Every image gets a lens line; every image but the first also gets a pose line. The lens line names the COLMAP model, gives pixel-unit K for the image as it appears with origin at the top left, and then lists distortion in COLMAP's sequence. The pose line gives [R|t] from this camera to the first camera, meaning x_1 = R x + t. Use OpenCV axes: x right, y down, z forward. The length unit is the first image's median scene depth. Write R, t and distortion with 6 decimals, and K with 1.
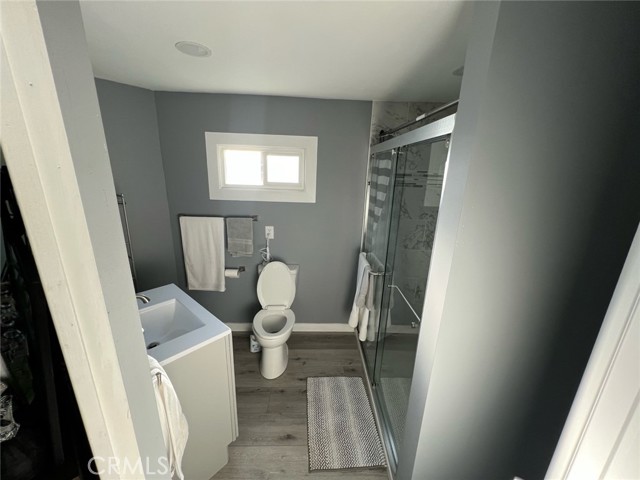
lens RADIAL K [[256.2, 0, 323.6], [0, 256.2, 240.6], [0, 0, 1]] dist [-0.003897, 0.000893]
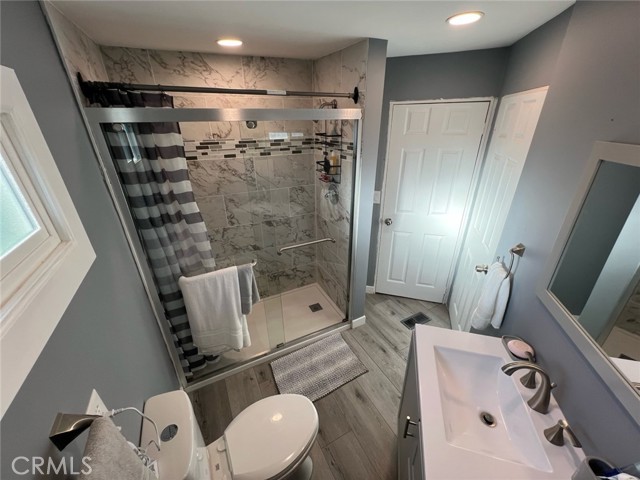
lens RADIAL K [[256.2, 0, 320.9], [0, 256.2, 239.9], [0, 0, 1]] dist [-0.003897, 0.000893]
pose [[-0.439313, -0.406640, 0.801030, -0.481841], [0.246262, 0.803011, 0.542705, -0.296137], [-0.863921, 0.435680, -0.252633, 0.795711]]
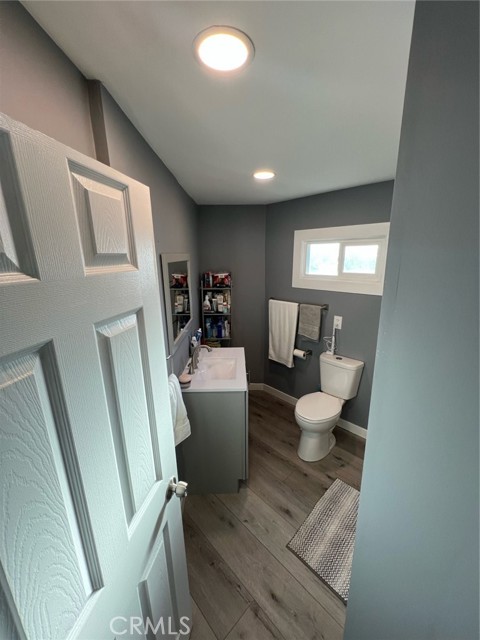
lens RADIAL K [[256.2, 0, 239.9], [0, 256.2, 320.1], [0, 0, 1]] dist [-0.003897, 0.000893]
pose [[0.667880, 0.140418, -0.730903, 0.277770], [-0.169663, 0.984909, 0.034183, -0.010955], [0.724673, 0.101177, 0.681625, 0.040206]]
